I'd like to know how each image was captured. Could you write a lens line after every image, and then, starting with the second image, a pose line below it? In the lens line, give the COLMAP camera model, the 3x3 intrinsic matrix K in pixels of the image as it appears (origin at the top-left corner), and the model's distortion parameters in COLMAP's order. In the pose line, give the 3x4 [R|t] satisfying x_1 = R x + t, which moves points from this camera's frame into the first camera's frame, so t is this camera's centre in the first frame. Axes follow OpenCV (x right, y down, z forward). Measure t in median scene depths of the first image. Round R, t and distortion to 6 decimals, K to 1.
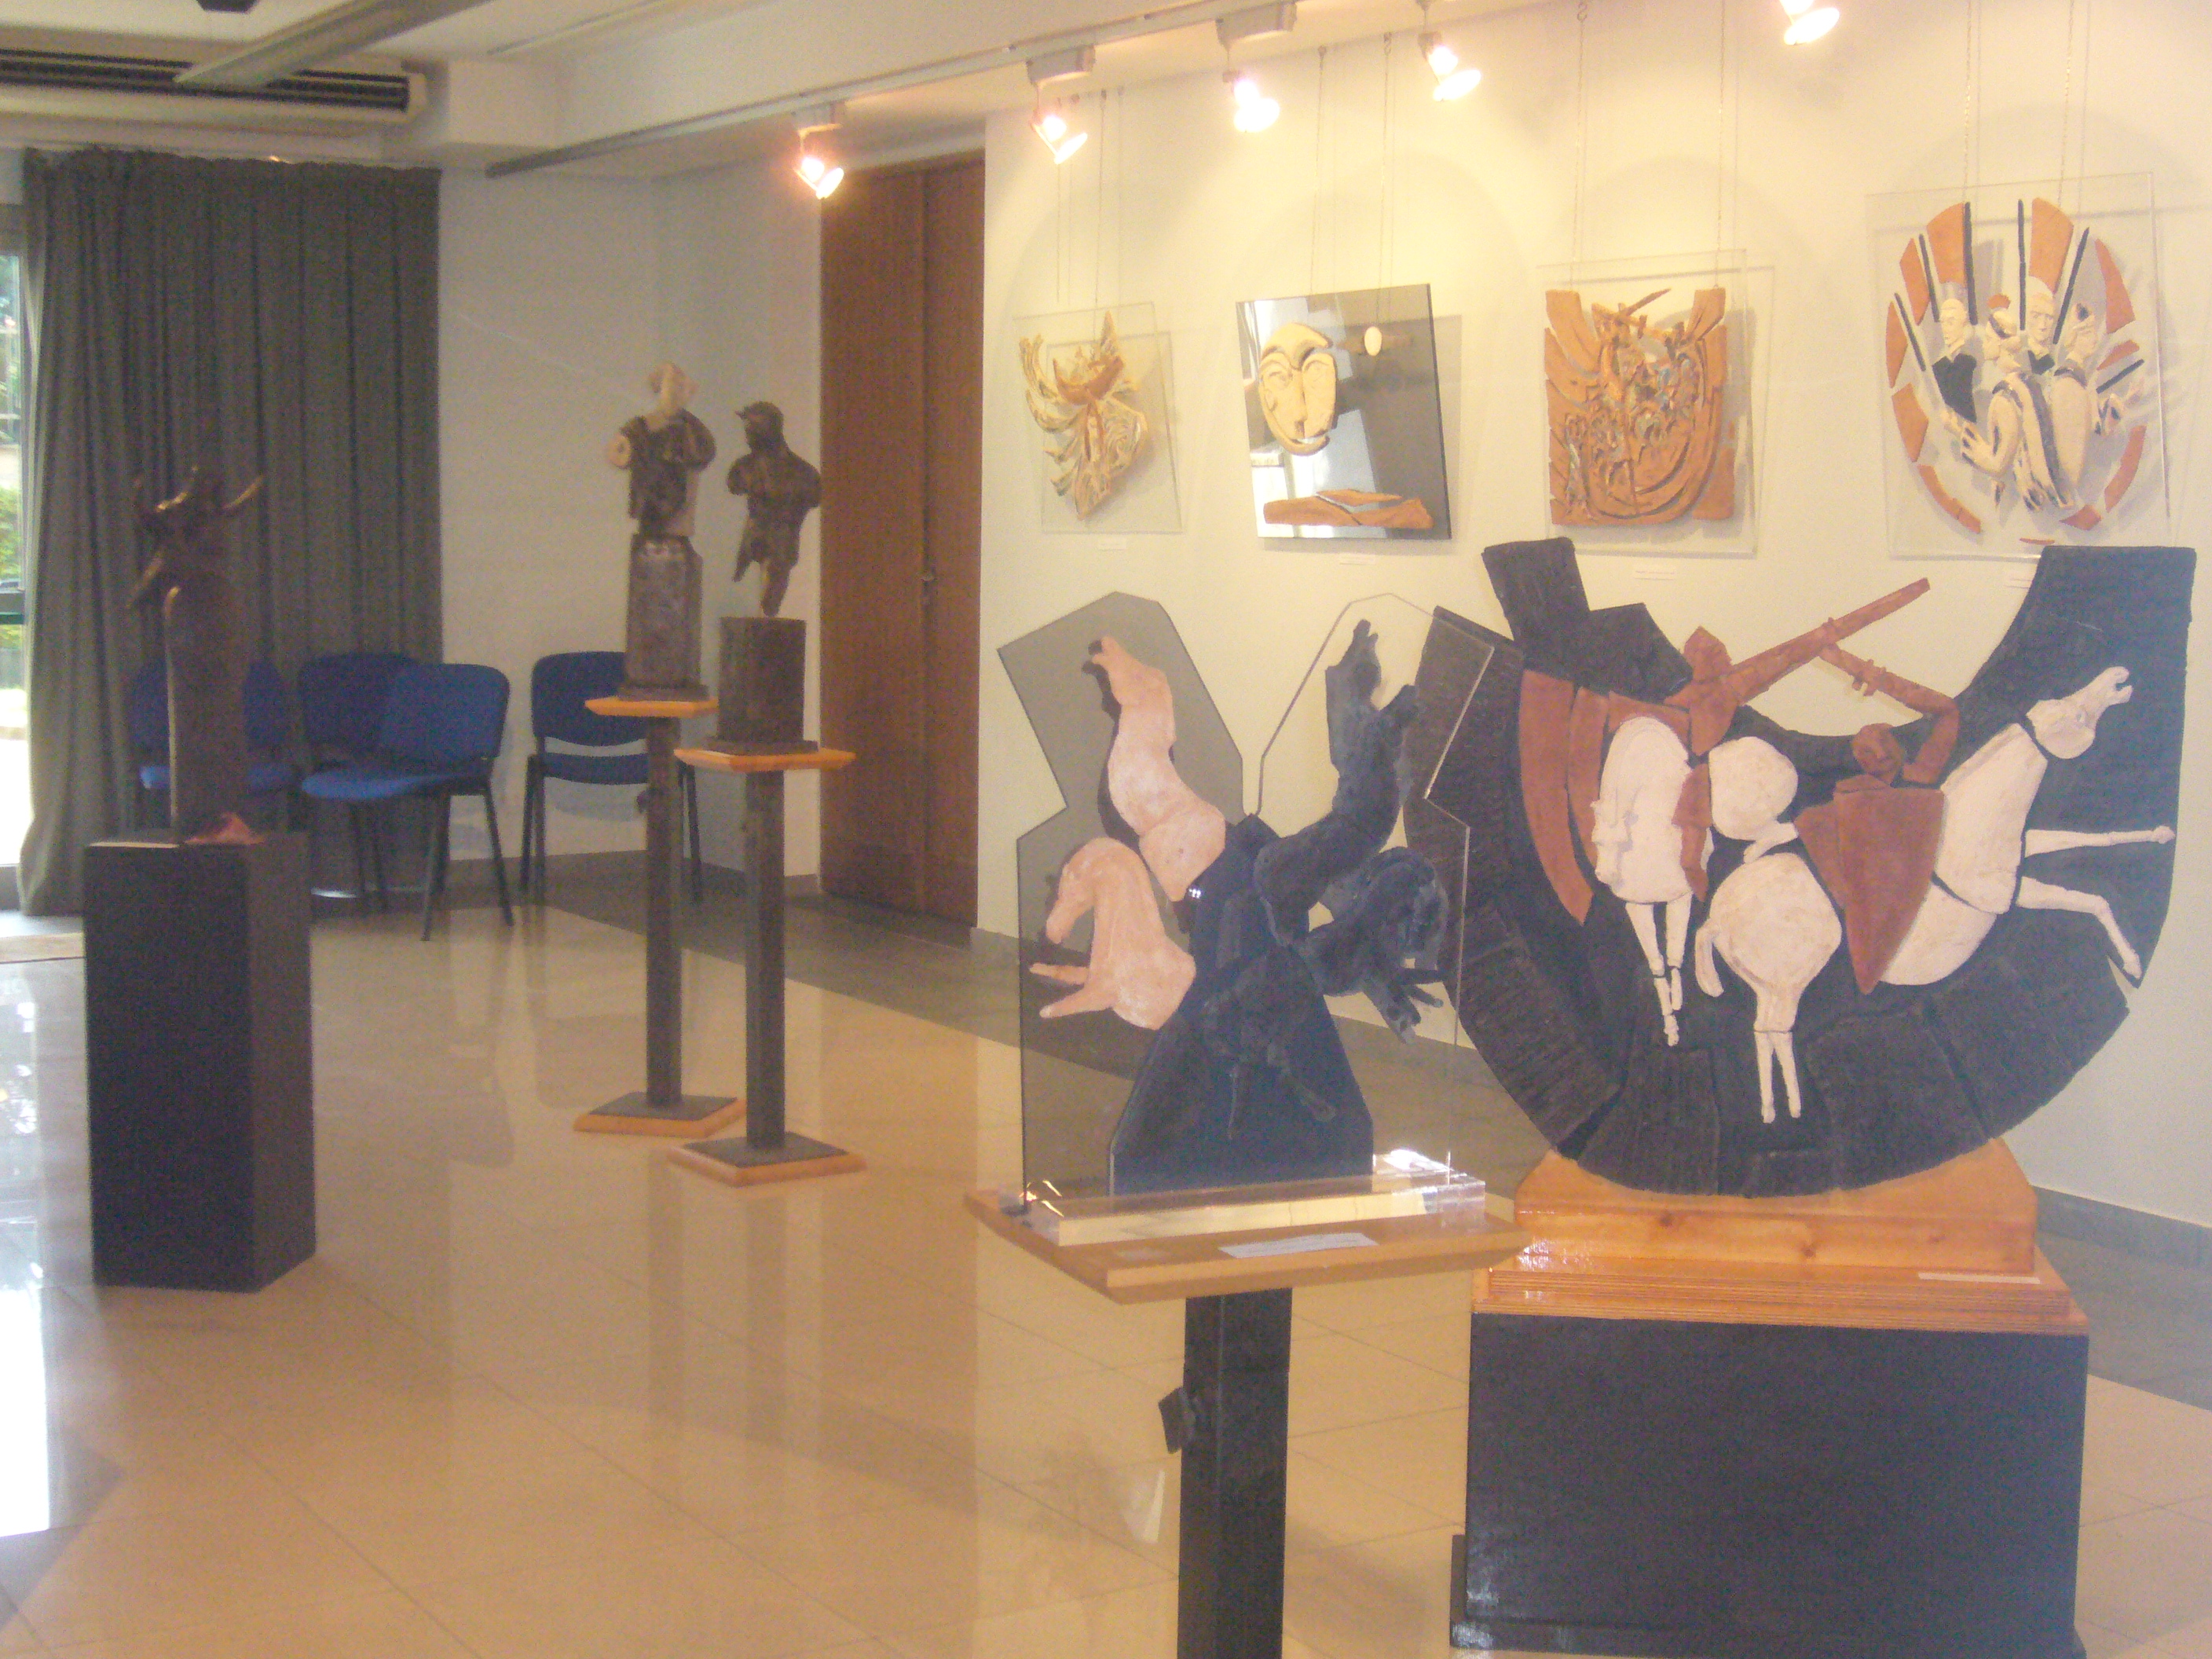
lens RADIAL K [[3253.0, 0, 1106.0], [0, 3253.0, 829.5], [0, 0, 1]] dist [-0.035995, 0.012777]
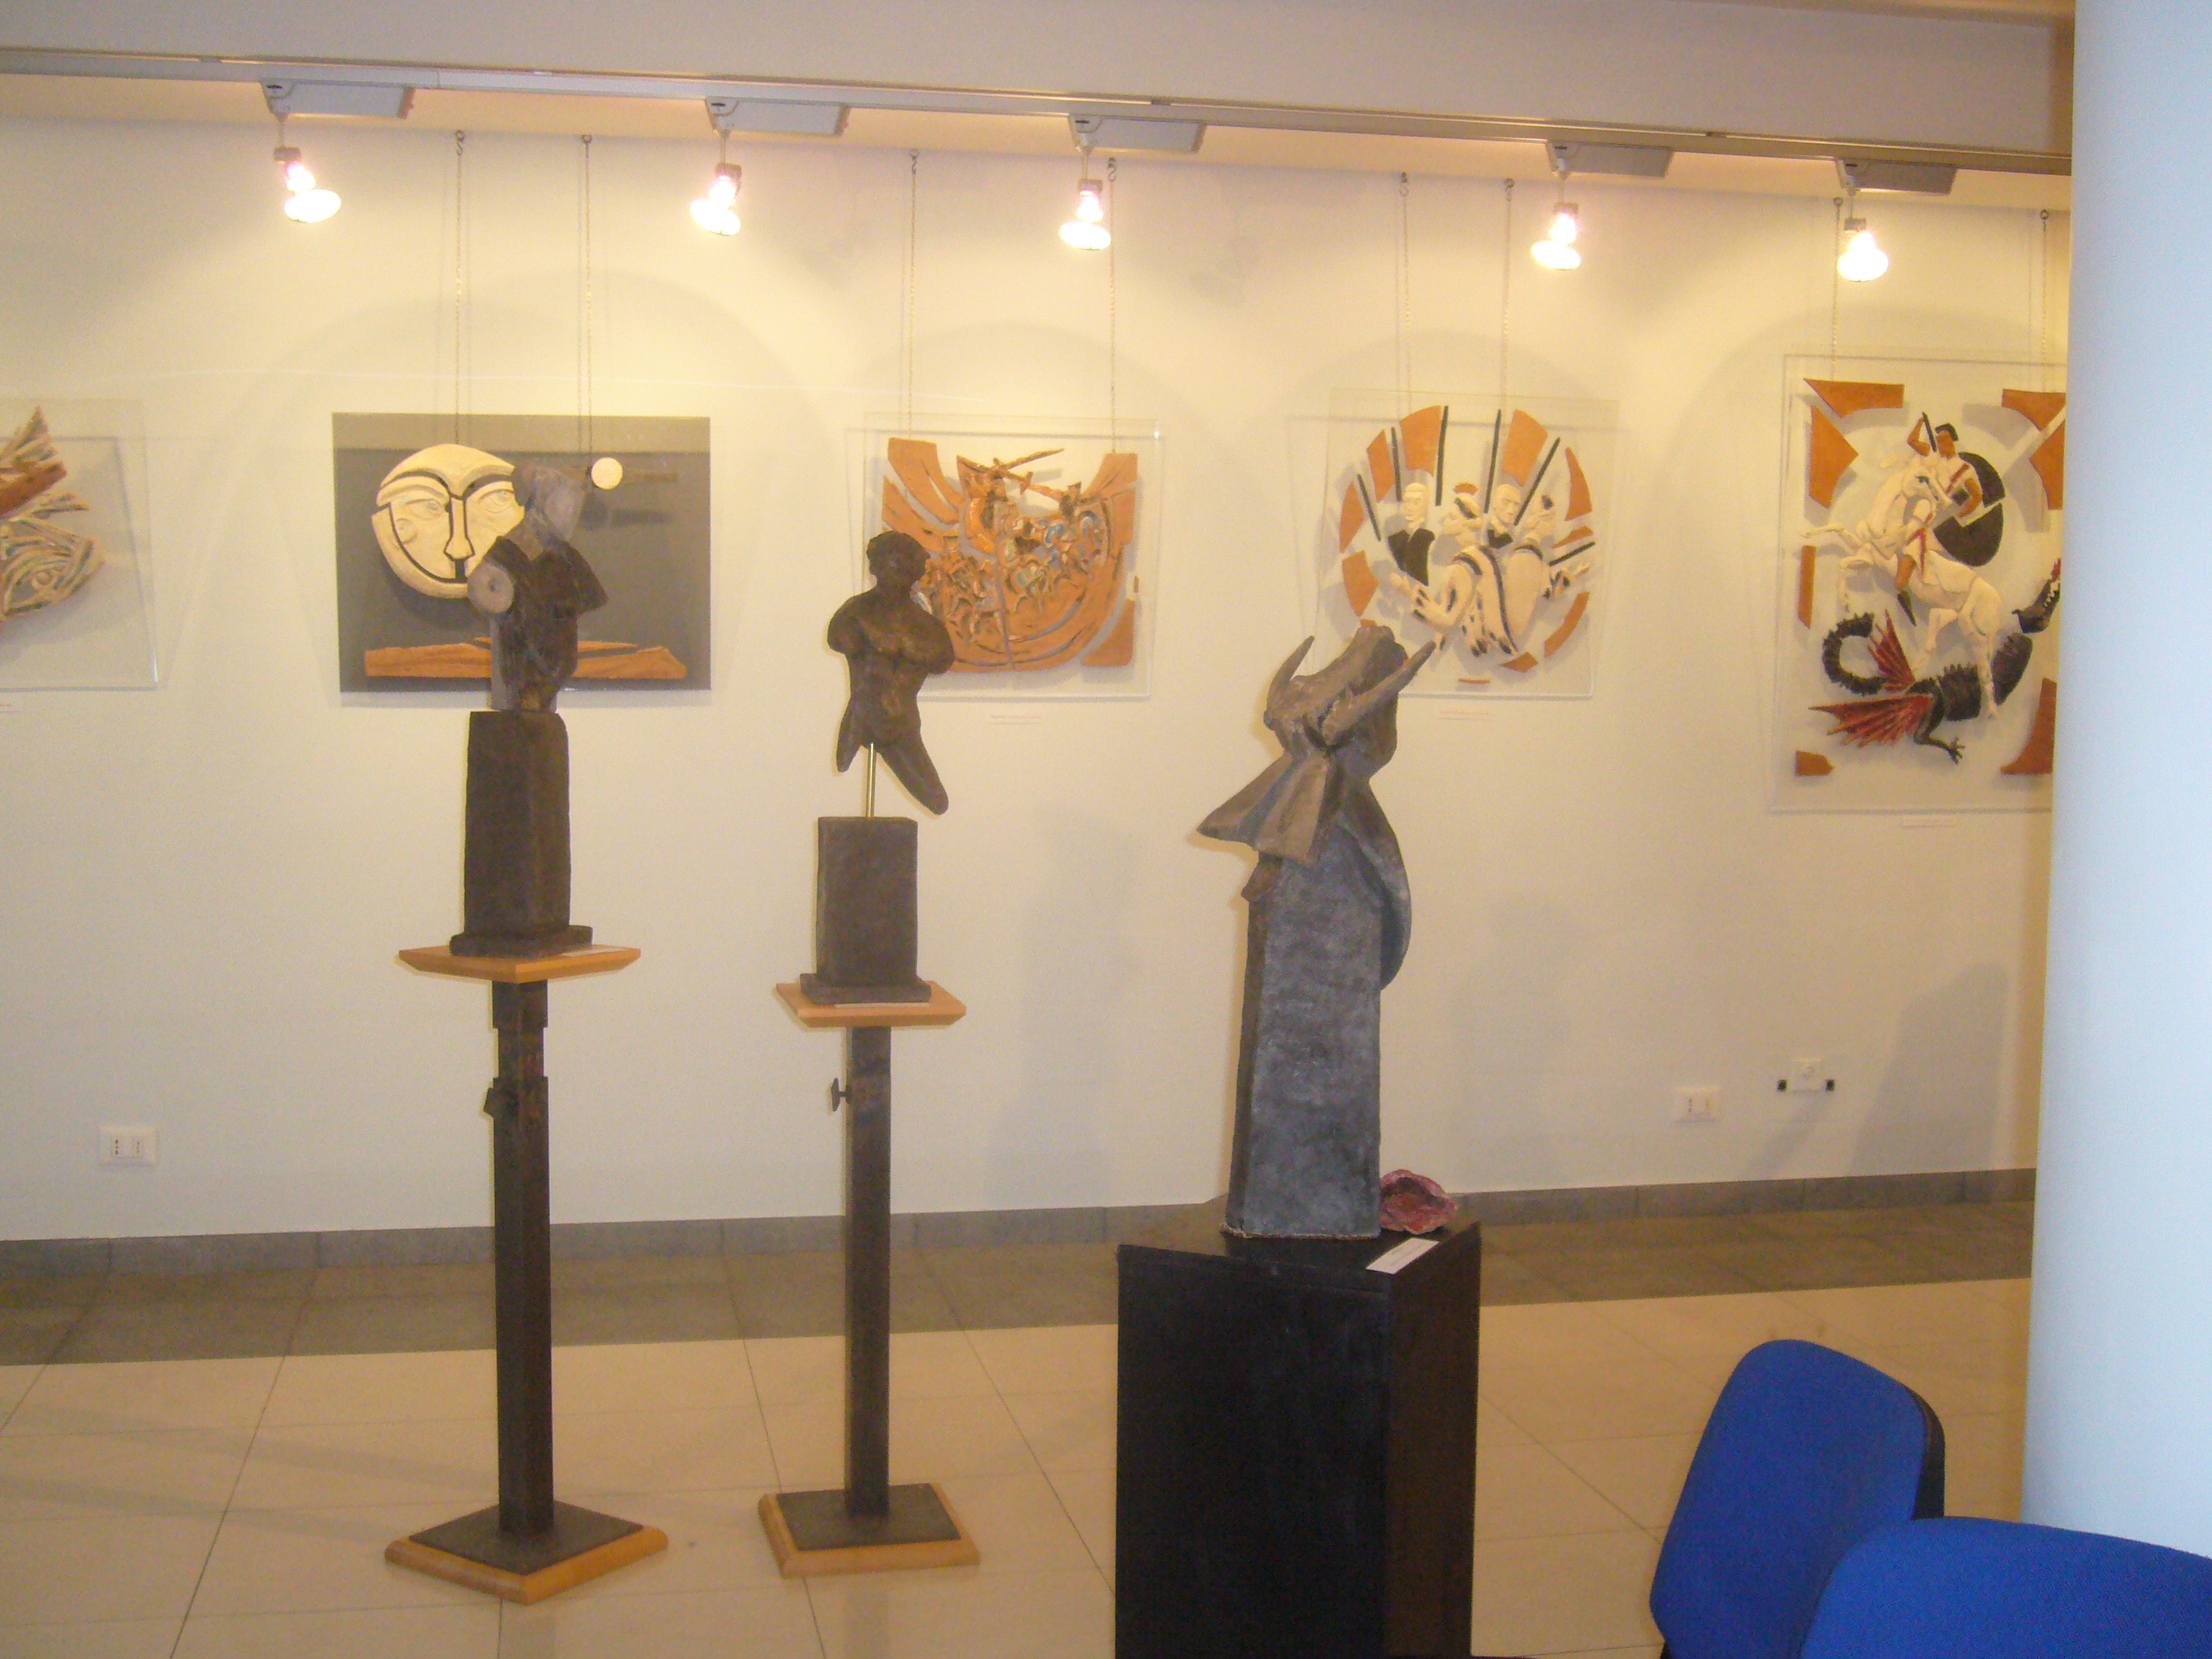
lens RADIAL K [[2567.3, 0, 1106.0], [0, 2567.3, 829.5], [0, 0, 1]] dist [-0.015553, -0.014095]
pose [[0.339355, -0.077559, 0.937456, -0.604469], [0.090422, 0.994670, 0.049560, -0.081681], [-0.936302, 0.067948, 0.344559, 0.692433]]
